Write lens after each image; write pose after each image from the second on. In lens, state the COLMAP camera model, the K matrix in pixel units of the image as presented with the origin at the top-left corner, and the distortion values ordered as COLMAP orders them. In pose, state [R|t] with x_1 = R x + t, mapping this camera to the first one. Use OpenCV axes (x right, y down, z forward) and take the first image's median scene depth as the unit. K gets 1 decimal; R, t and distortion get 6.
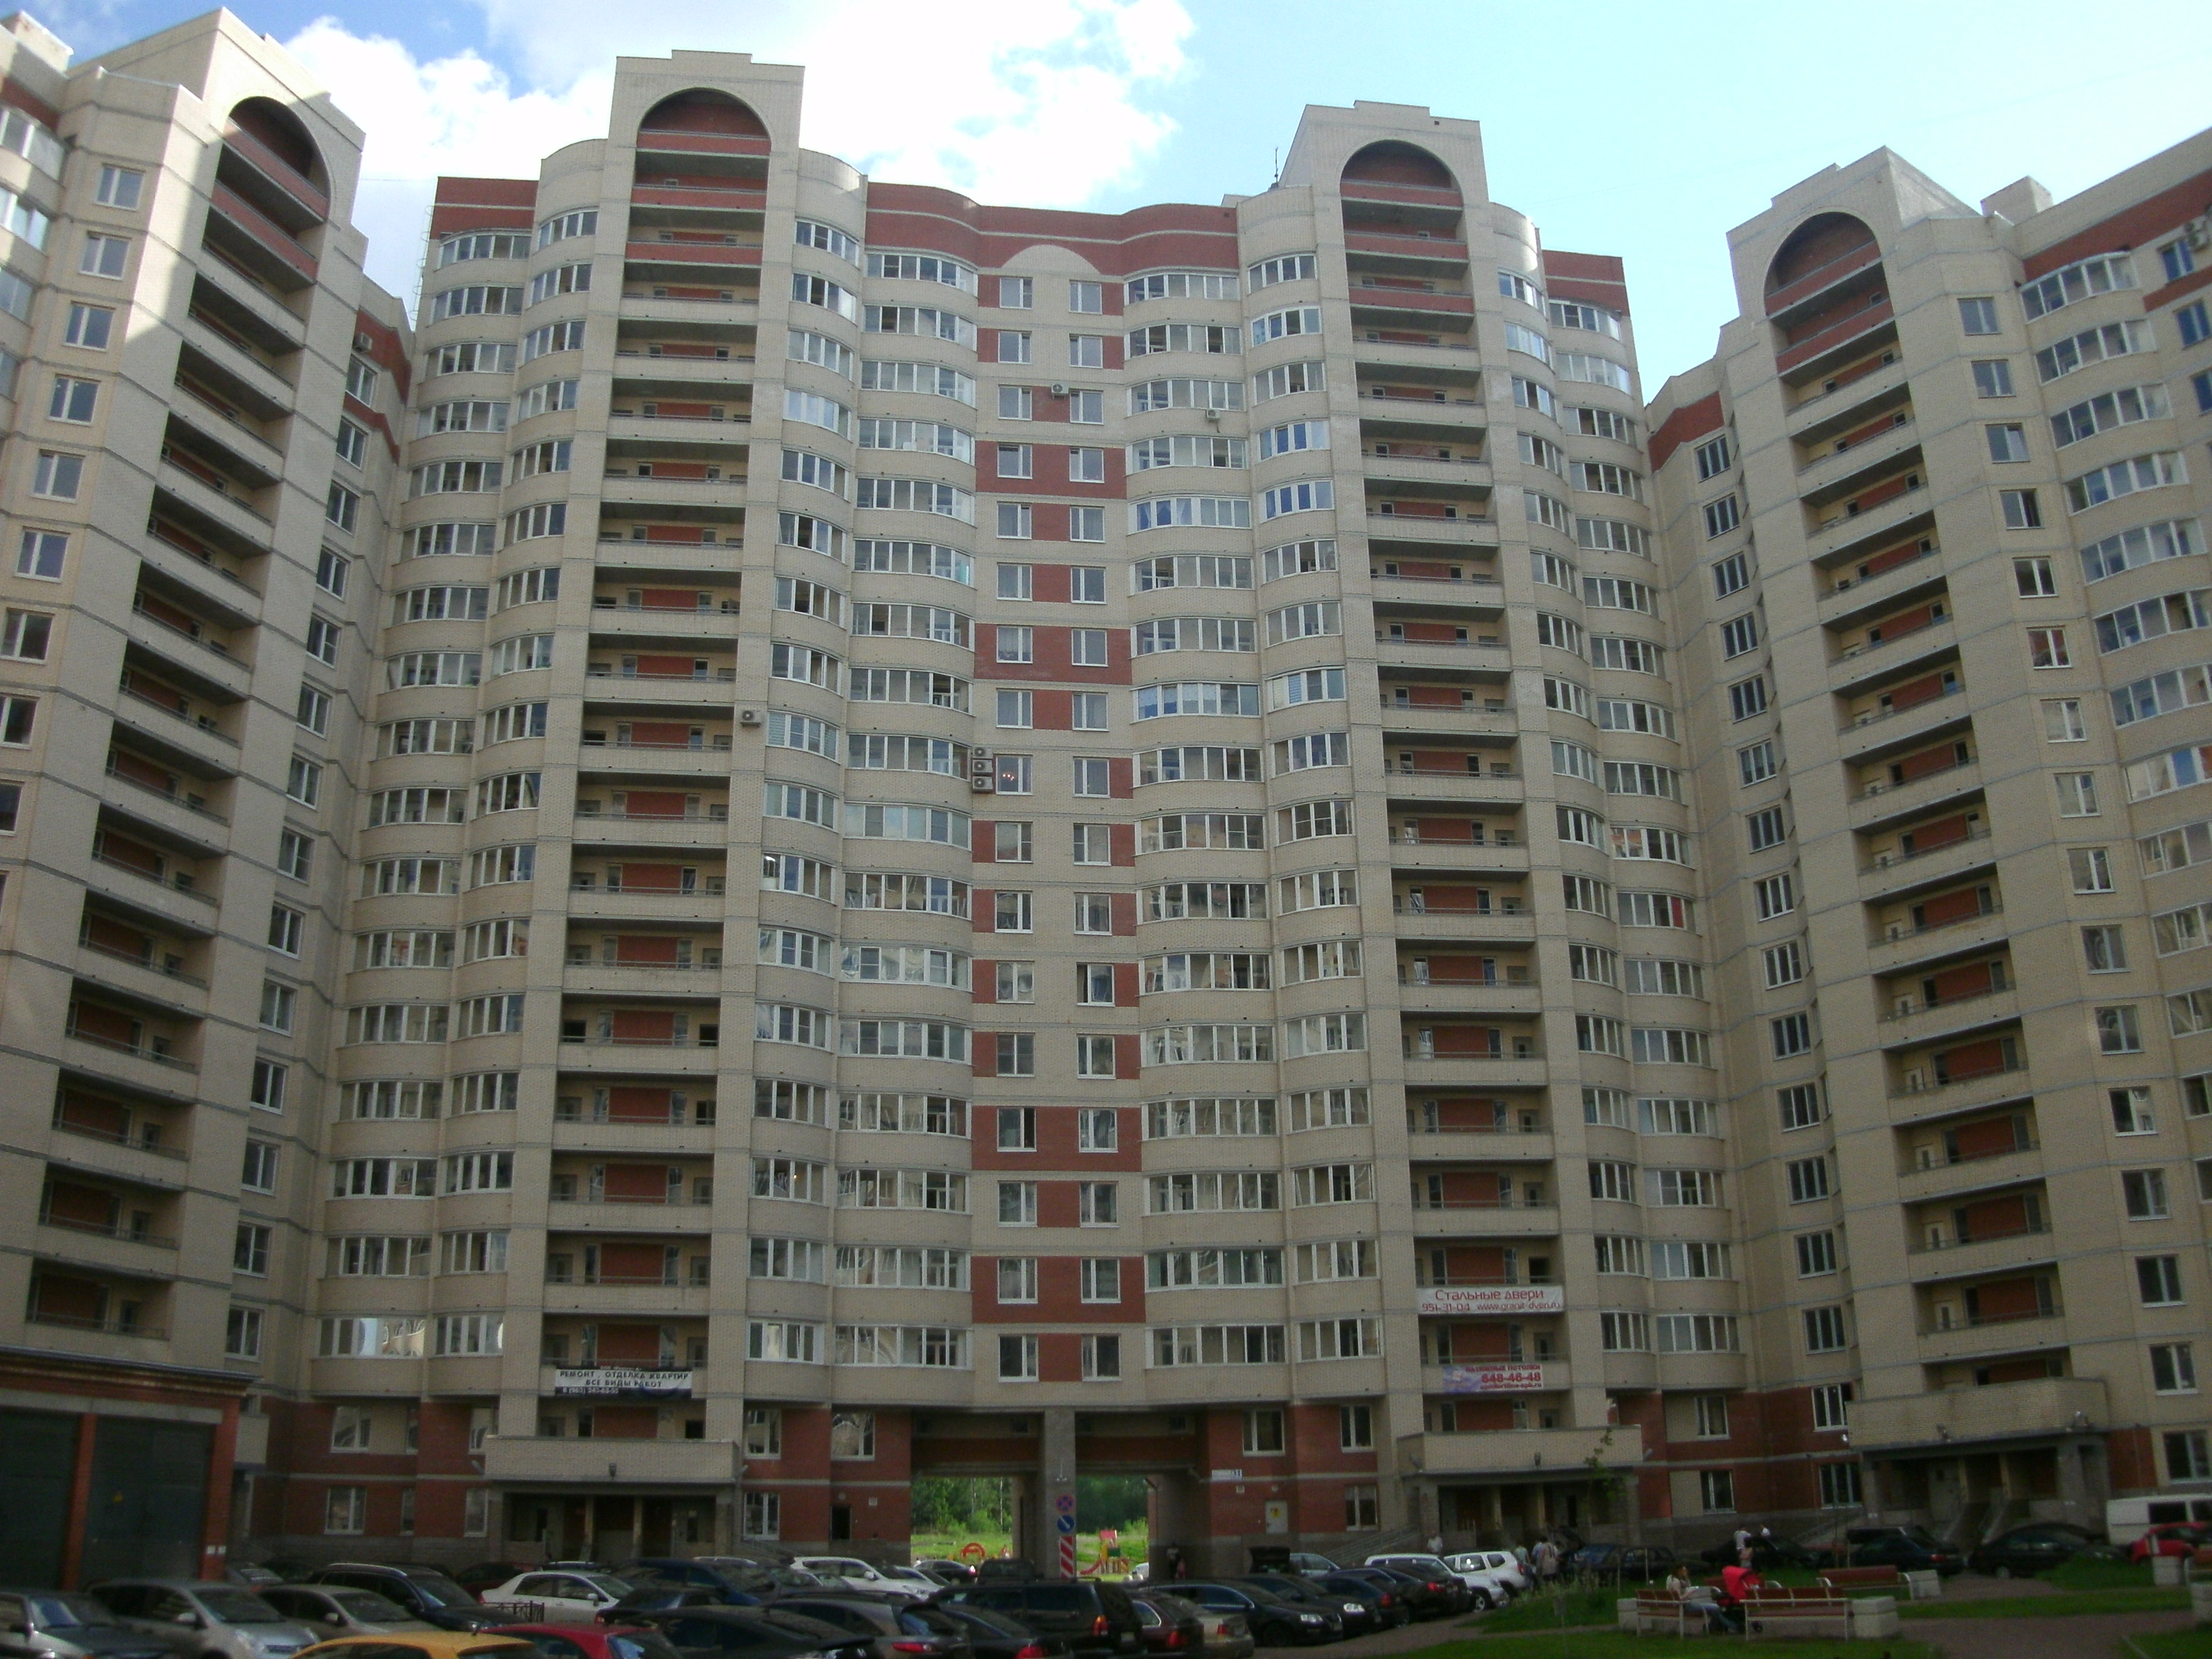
lens RADIAL K [[2072.6, 0, 1106.8], [0, 2072.6, 794.2], [0, 0, 1]] dist [-0.205879, 0.137024]
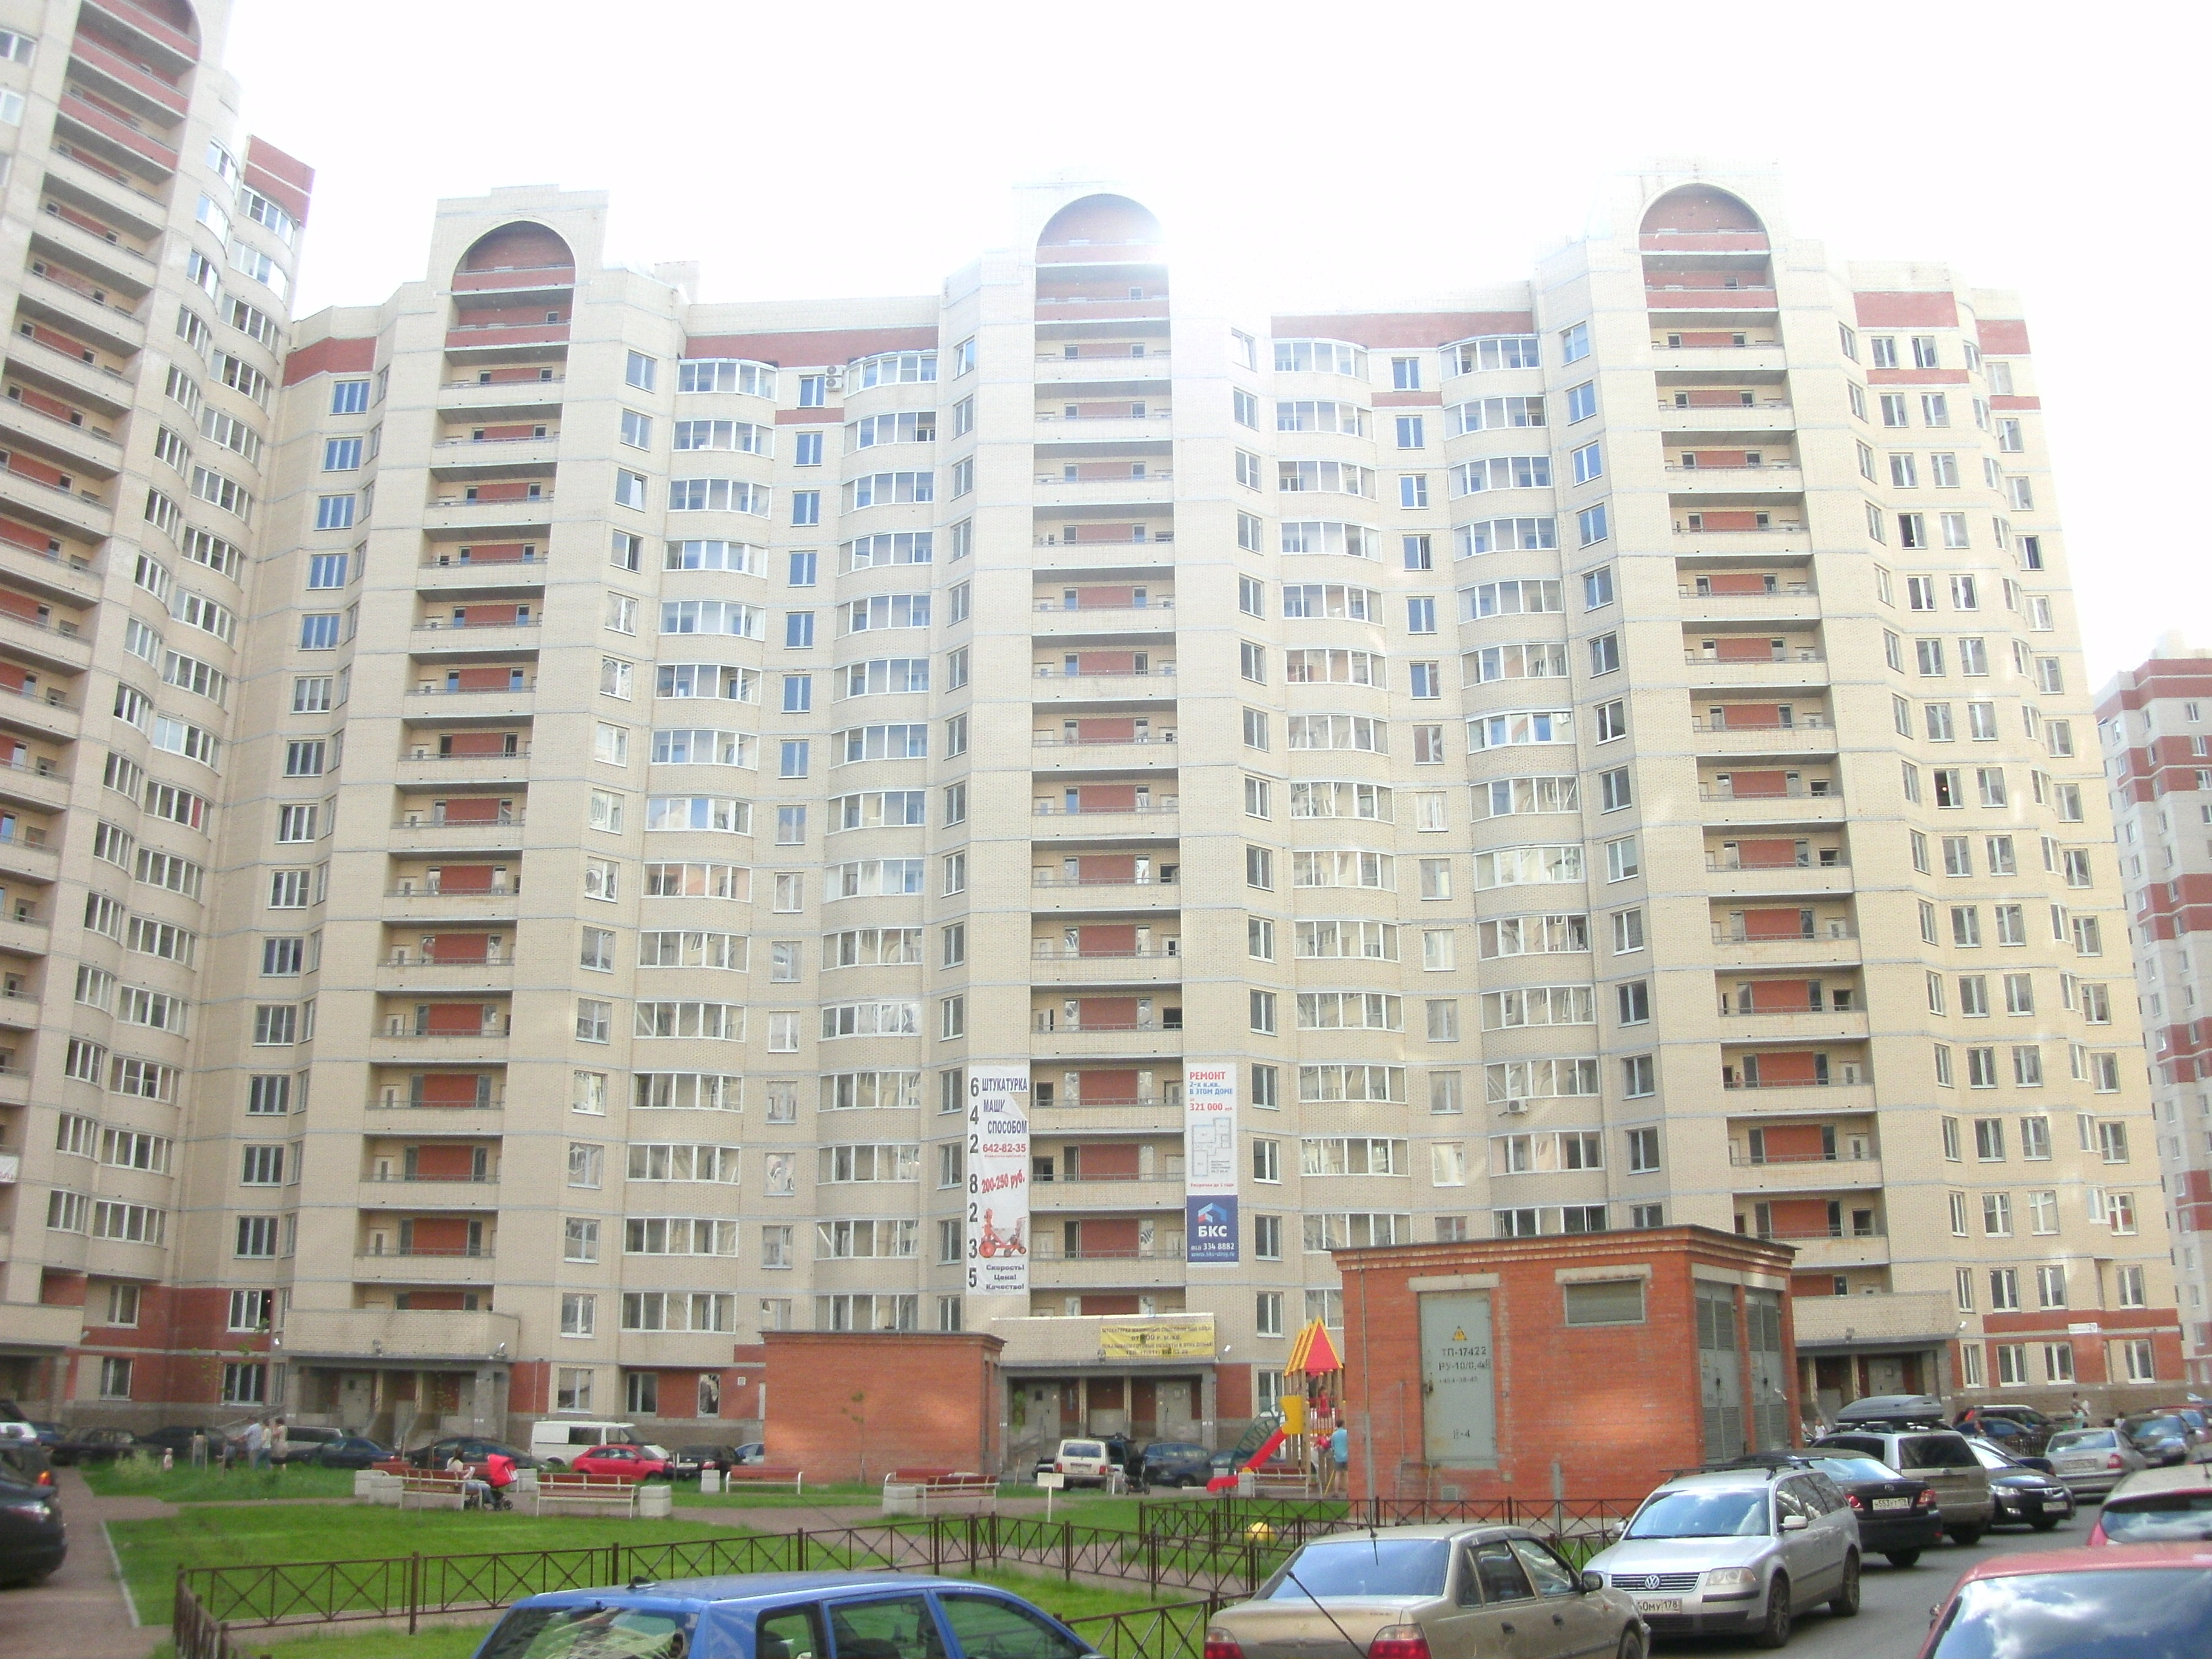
lens RADIAL K [[2072.6, 0, 1106.8], [0, 2072.6, 794.2], [0, 0, 1]] dist [-0.205879, 0.137024]
pose [[0.662545, 0.238010, 0.710201, -0.139050], [-0.266692, 0.960993, -0.073262, 0.000693], [-0.699935, -0.140866, 0.700177, -0.014704]]
